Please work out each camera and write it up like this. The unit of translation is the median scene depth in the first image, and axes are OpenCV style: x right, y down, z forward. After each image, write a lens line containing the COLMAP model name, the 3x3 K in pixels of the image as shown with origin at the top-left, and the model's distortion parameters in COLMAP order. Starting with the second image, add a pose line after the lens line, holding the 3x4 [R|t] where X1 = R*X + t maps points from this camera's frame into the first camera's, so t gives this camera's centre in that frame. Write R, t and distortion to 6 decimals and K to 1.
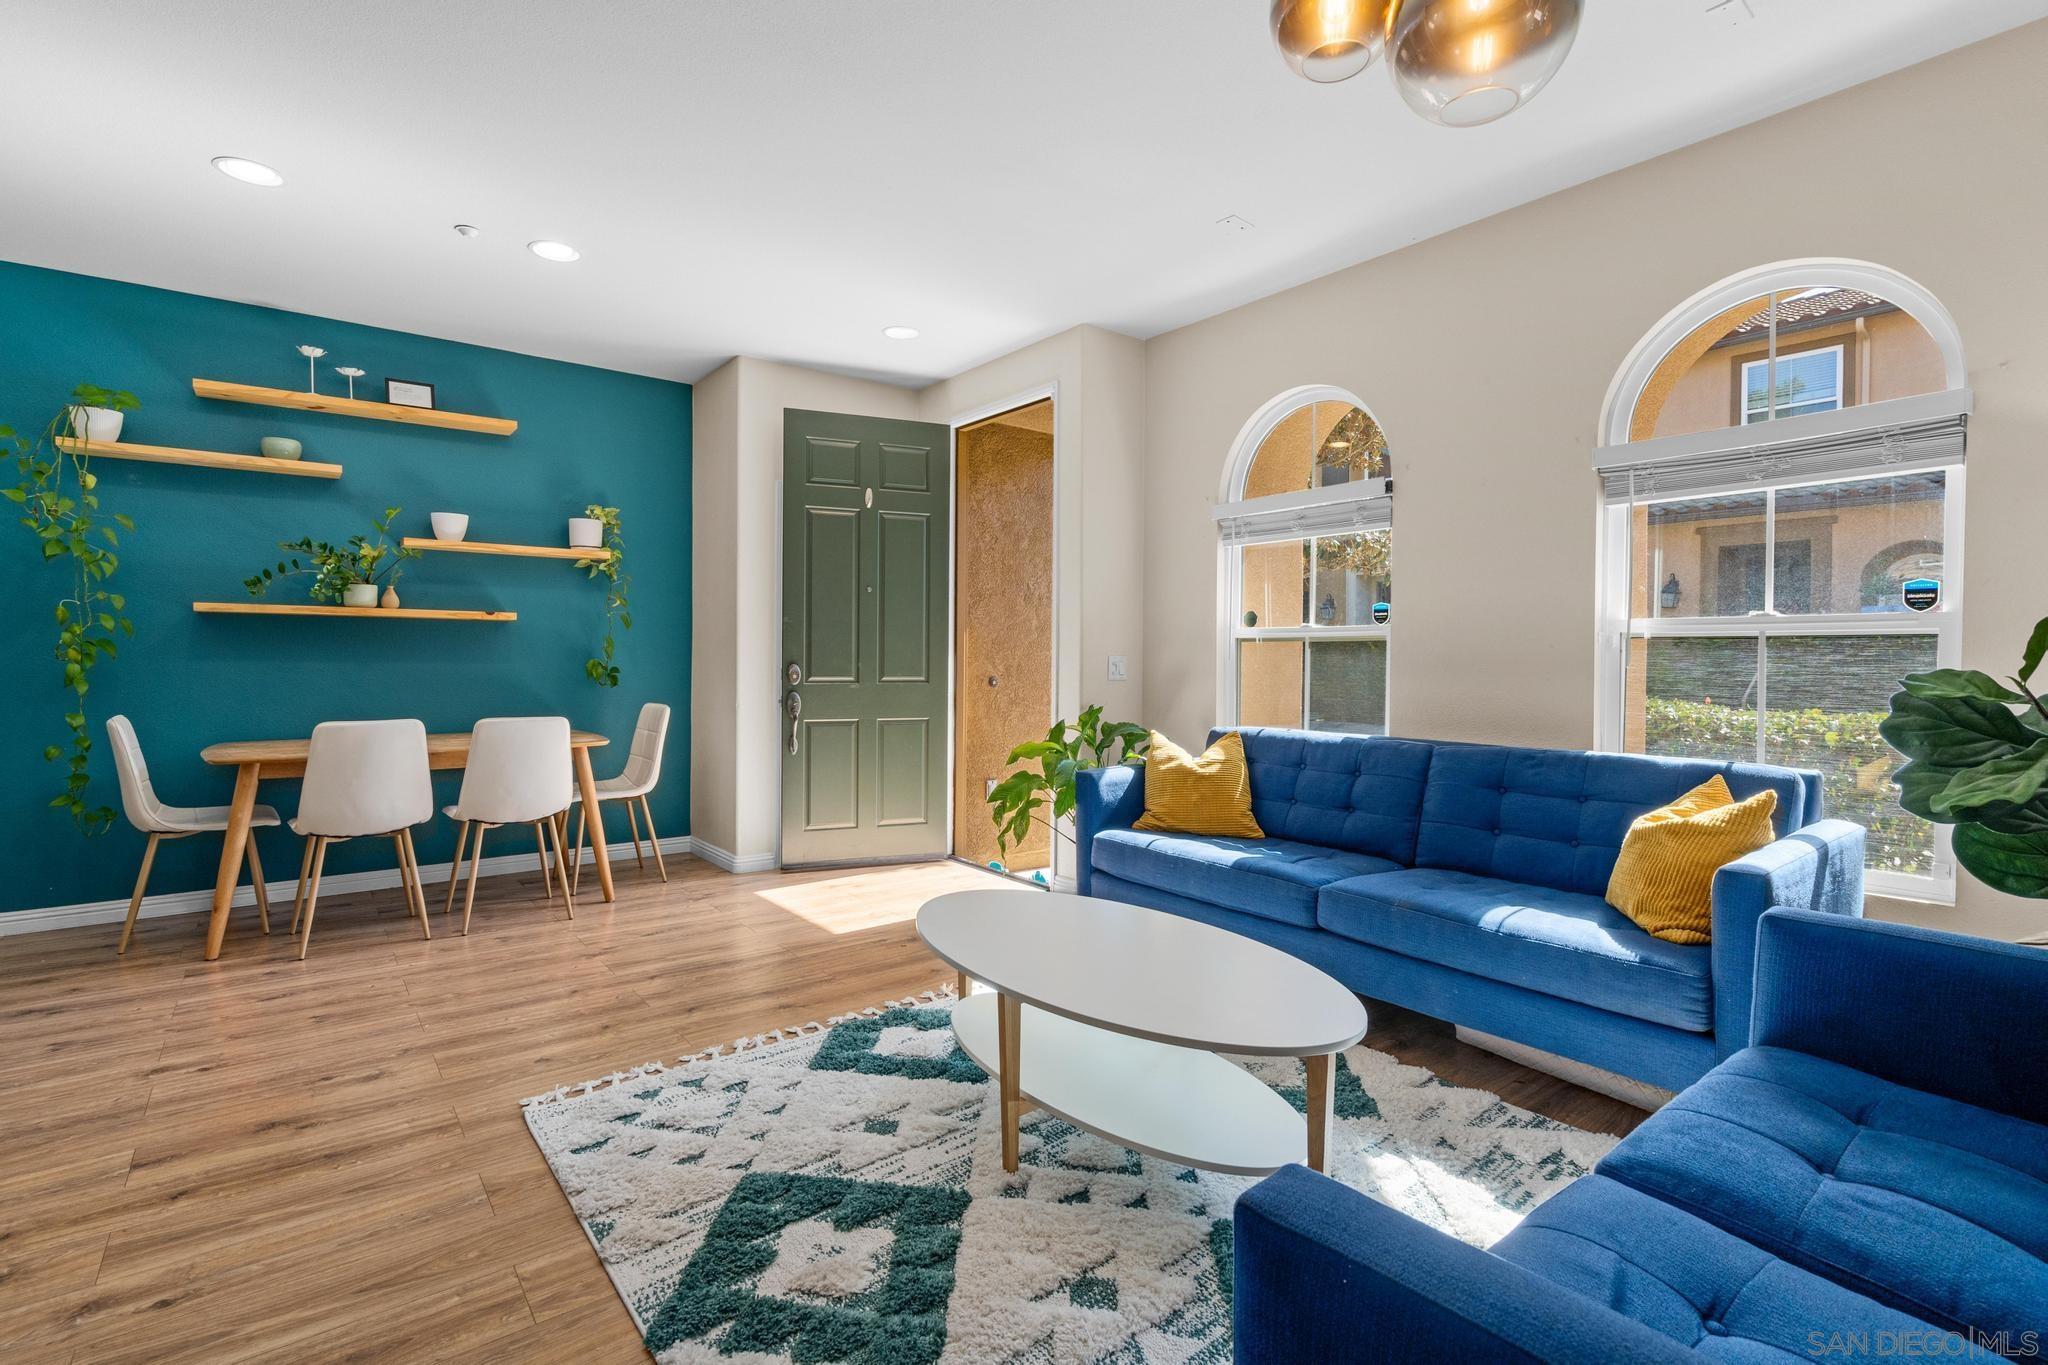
lens RADIAL K [[943.2, 0, 1016.6], [0, 943.2, 675.0], [0, 0, 1]] dist [-0.000862, 0.000281]
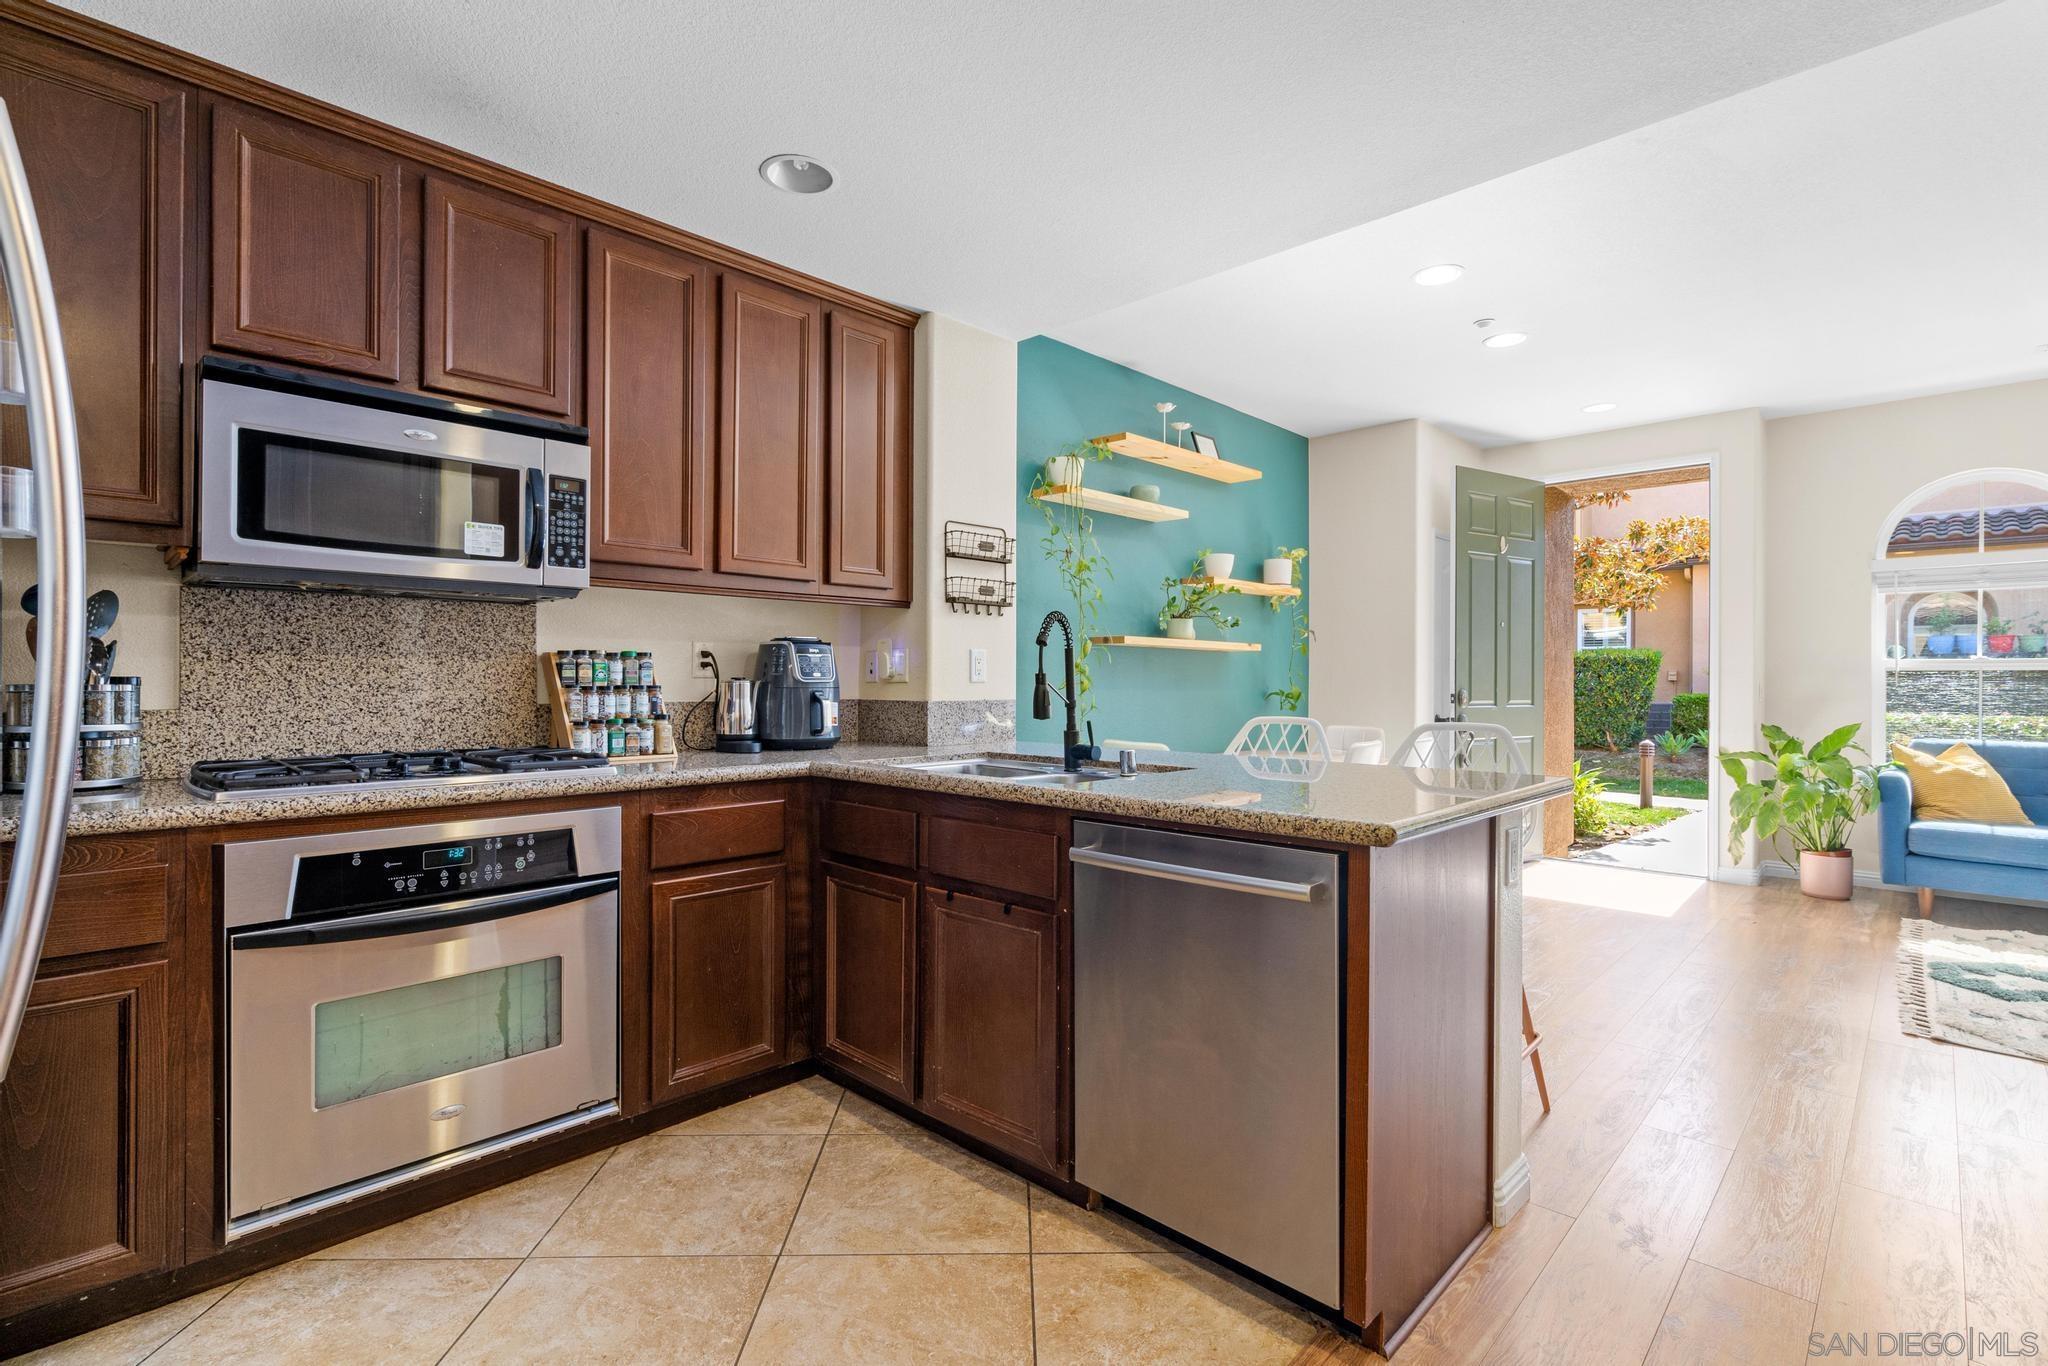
lens RADIAL K [[943.2, 0, 1025.3], [0, 943.2, 680.5], [0, 0, 1]] dist [-0.000862, 0.000281]
pose [[0.990548, -0.000629, 0.137163, -1.322073], [0.002863, 0.999866, -0.016093, -0.007405], [-0.137135, 0.016334, 0.990418, -0.082179]]
